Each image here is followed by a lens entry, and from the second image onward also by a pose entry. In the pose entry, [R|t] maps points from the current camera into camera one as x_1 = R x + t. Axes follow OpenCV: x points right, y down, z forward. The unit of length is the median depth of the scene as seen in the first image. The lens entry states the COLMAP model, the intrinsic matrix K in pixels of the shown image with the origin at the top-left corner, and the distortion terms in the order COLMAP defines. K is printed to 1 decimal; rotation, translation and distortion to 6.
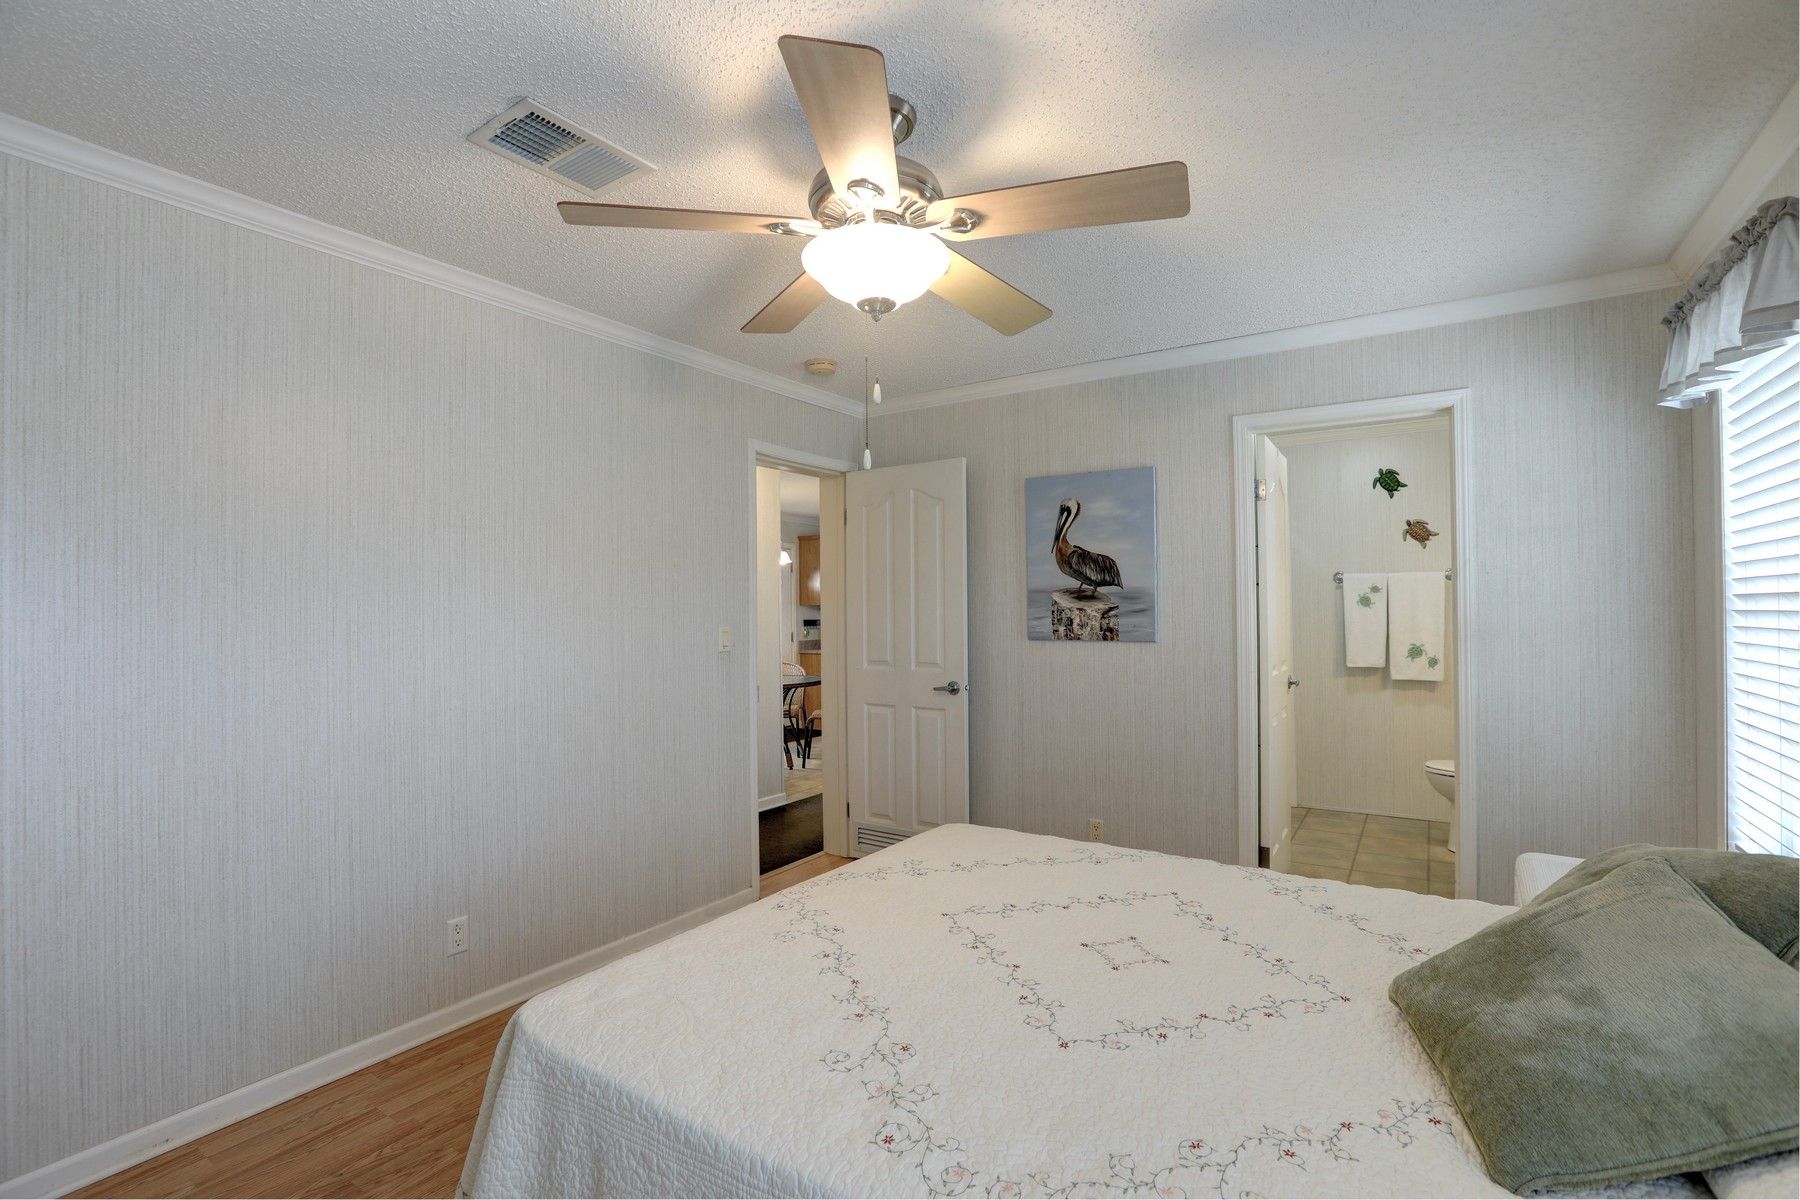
lens RADIAL K [[814.0, 0, 897.6], [0, 814.0, 601.1], [0, 0, 1]] dist [-0.049117, 0.016771]
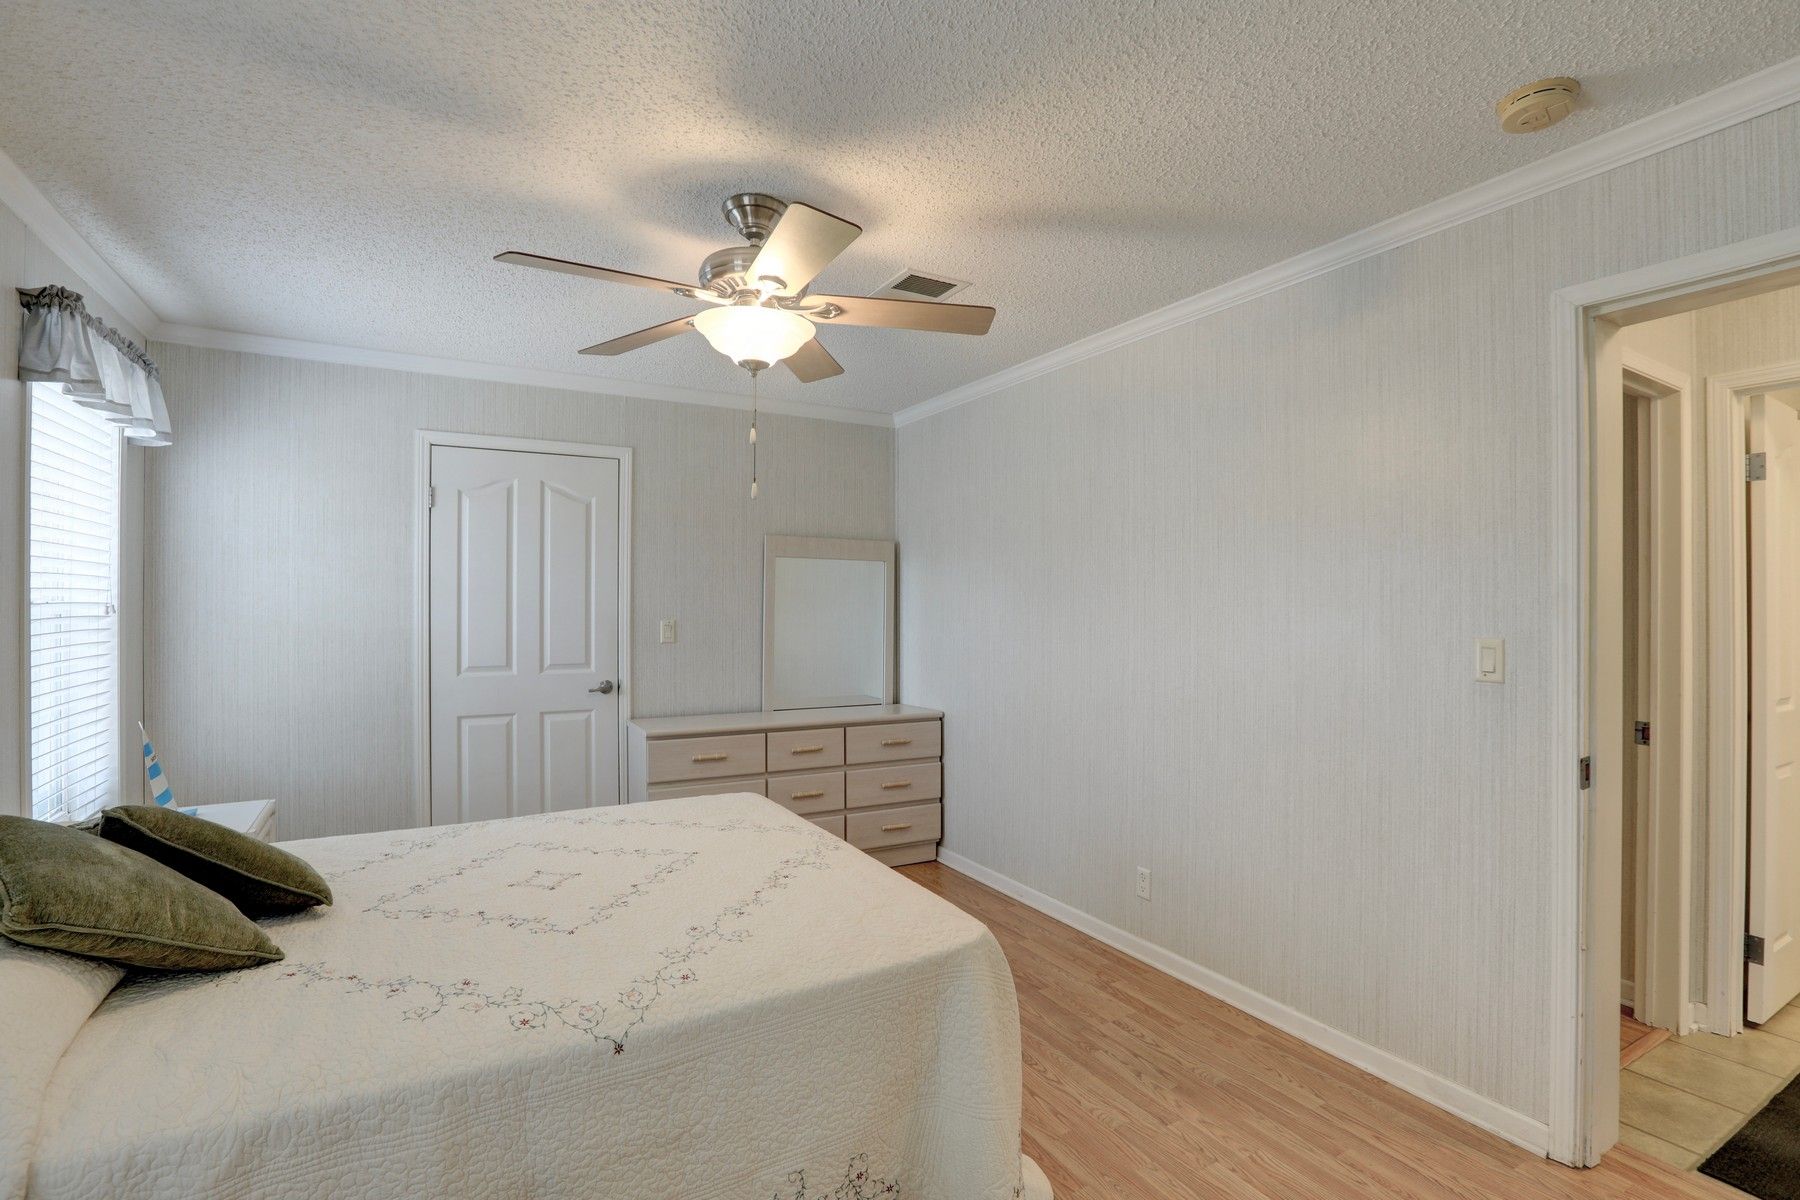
lens RADIAL K [[838.1, 0, 902.4], [0, 838.1, 609.0], [0, 0, 1]] dist [-0.048928, 0.016077]
pose [[-0.441420, 0.010367, -0.897241, 0.150210], [0.011449, 0.999917, 0.005920, 0.000374], [0.897227, -0.007659, -0.441502, 0.260318]]
